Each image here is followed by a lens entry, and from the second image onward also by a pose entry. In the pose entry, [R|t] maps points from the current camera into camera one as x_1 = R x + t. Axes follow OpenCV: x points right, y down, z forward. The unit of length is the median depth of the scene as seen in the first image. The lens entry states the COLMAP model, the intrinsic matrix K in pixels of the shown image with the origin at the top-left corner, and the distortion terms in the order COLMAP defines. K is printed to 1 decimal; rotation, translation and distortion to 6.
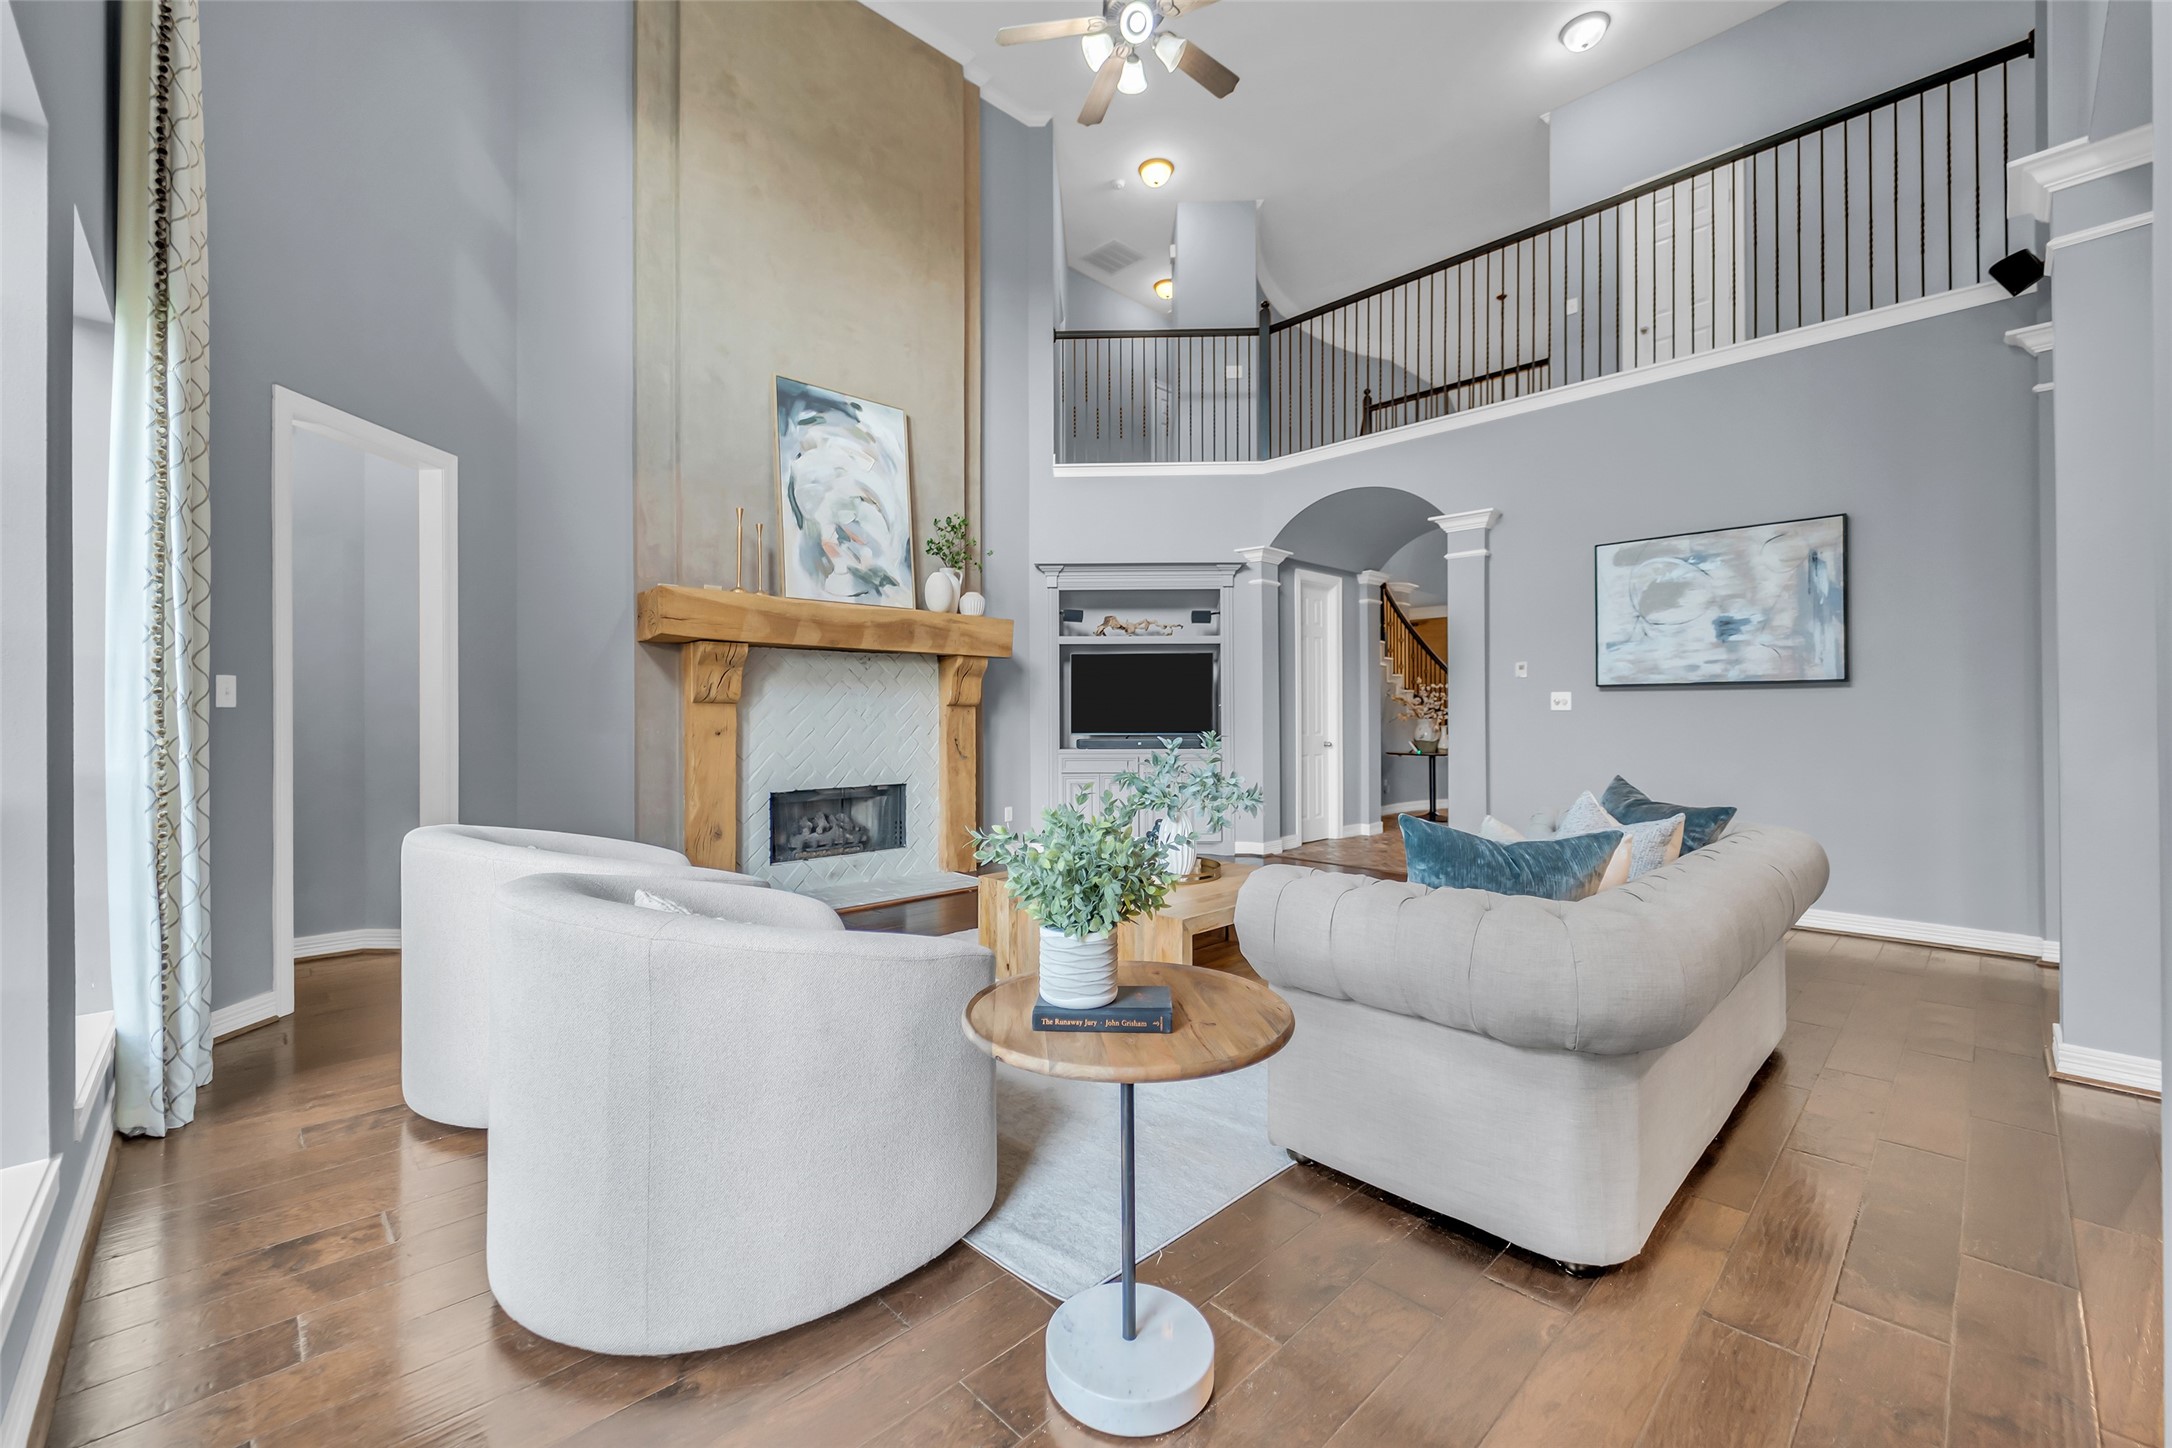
lens RADIAL K [[868.9, 0, 1068.5], [0, 868.9, 712.7], [0, 0, 1]] dist [0.001571, -0.001079]
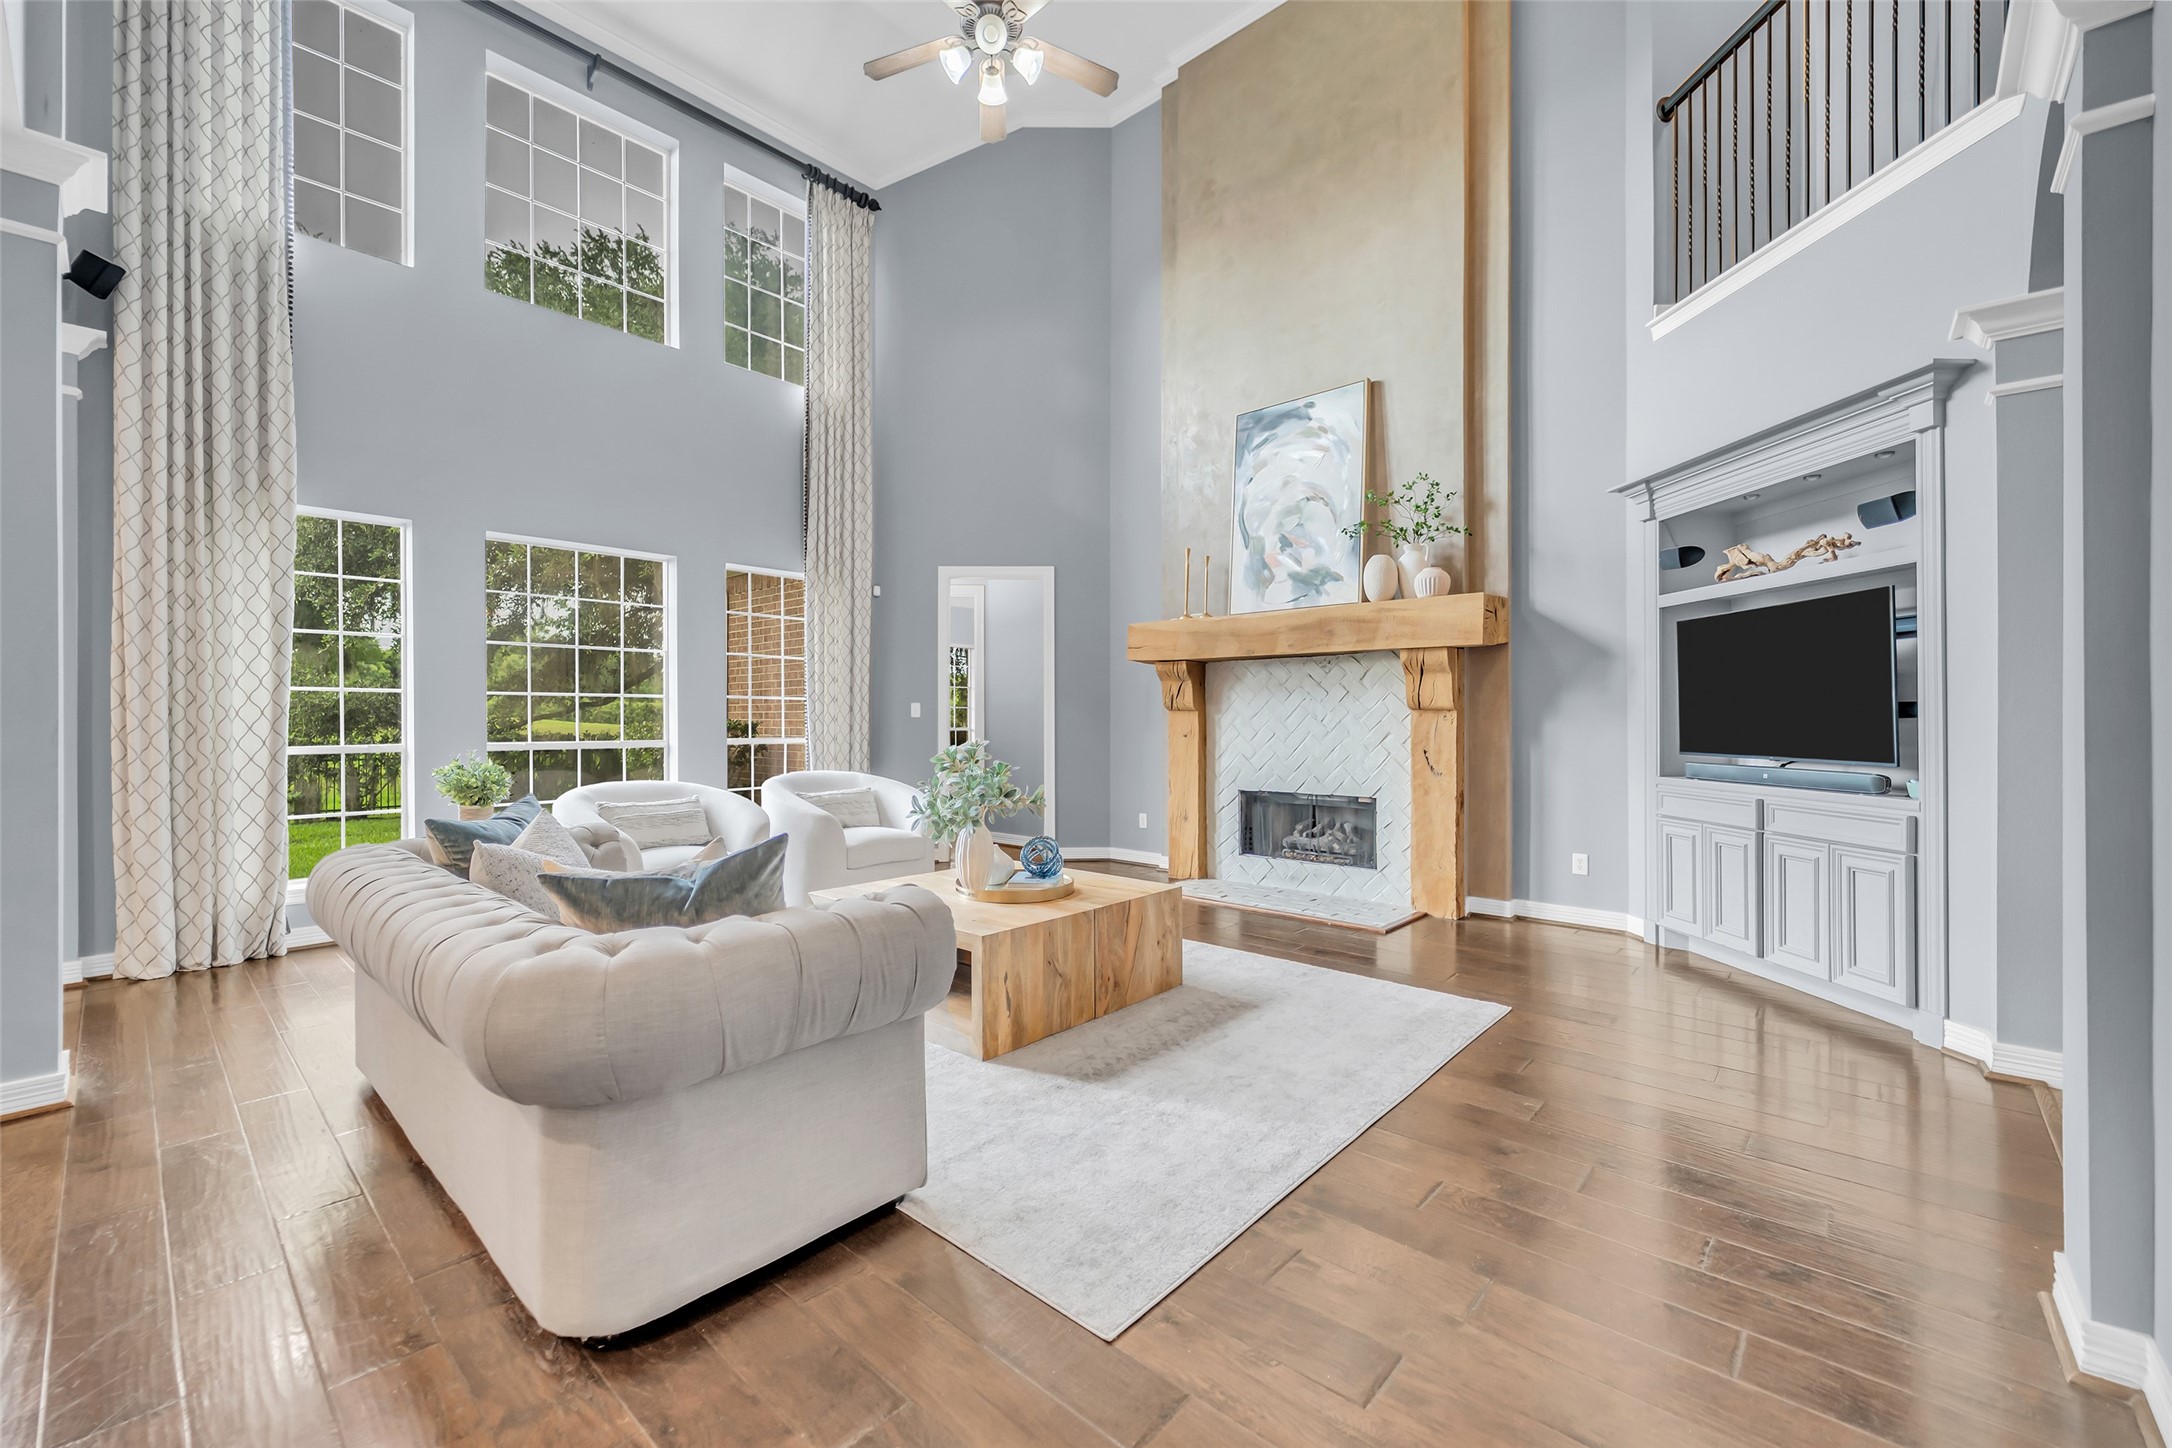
lens RADIAL K [[868.9, 0, 1084.3], [0, 868.9, 721.0], [0, 0, 1]] dist [0.001571, -0.001079]
pose [[0.087906, 0.002771, -0.996125, 0.702334], [-0.000318, 0.999996, 0.002754, 0.000387], [0.996129, 0.000075, 0.087906, 0.655532]]
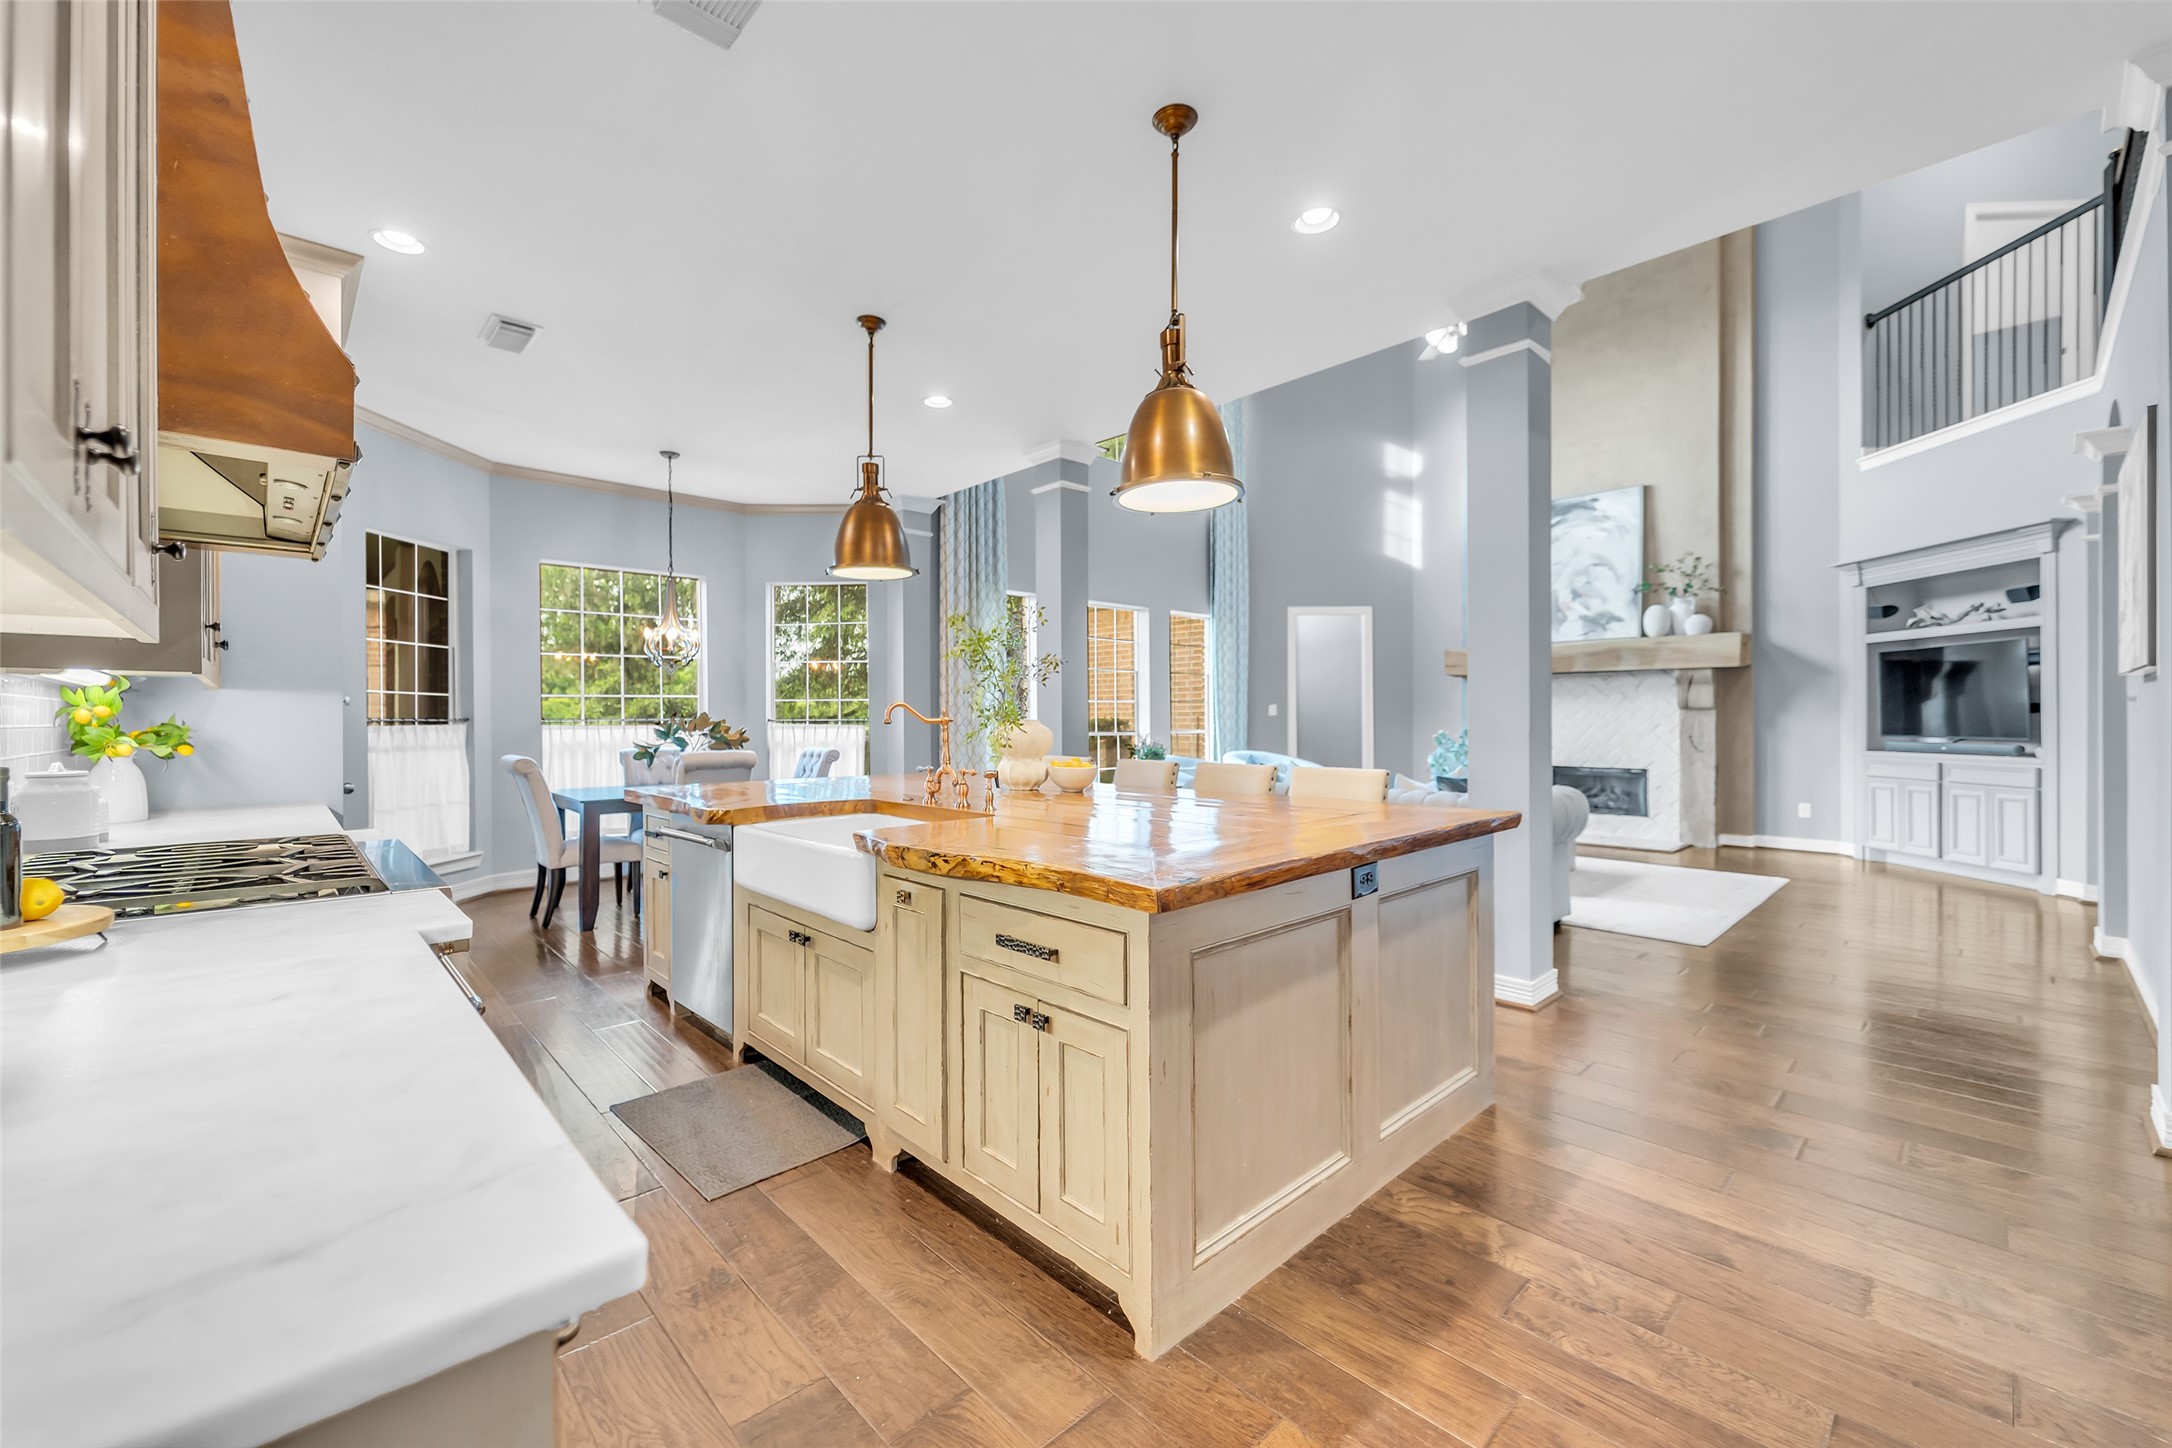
lens RADIAL K [[868.9, 0, 1080.5], [0, 868.9, 724.8], [0, 0, 1]] dist [0.001571, -0.001079]
pose [[0.002640, 0.008877, -0.999957, 1.169760], [0.003881, 0.999953, 0.008887, 0.000237], [0.999989, -0.003904, 0.002605, 0.151423]]
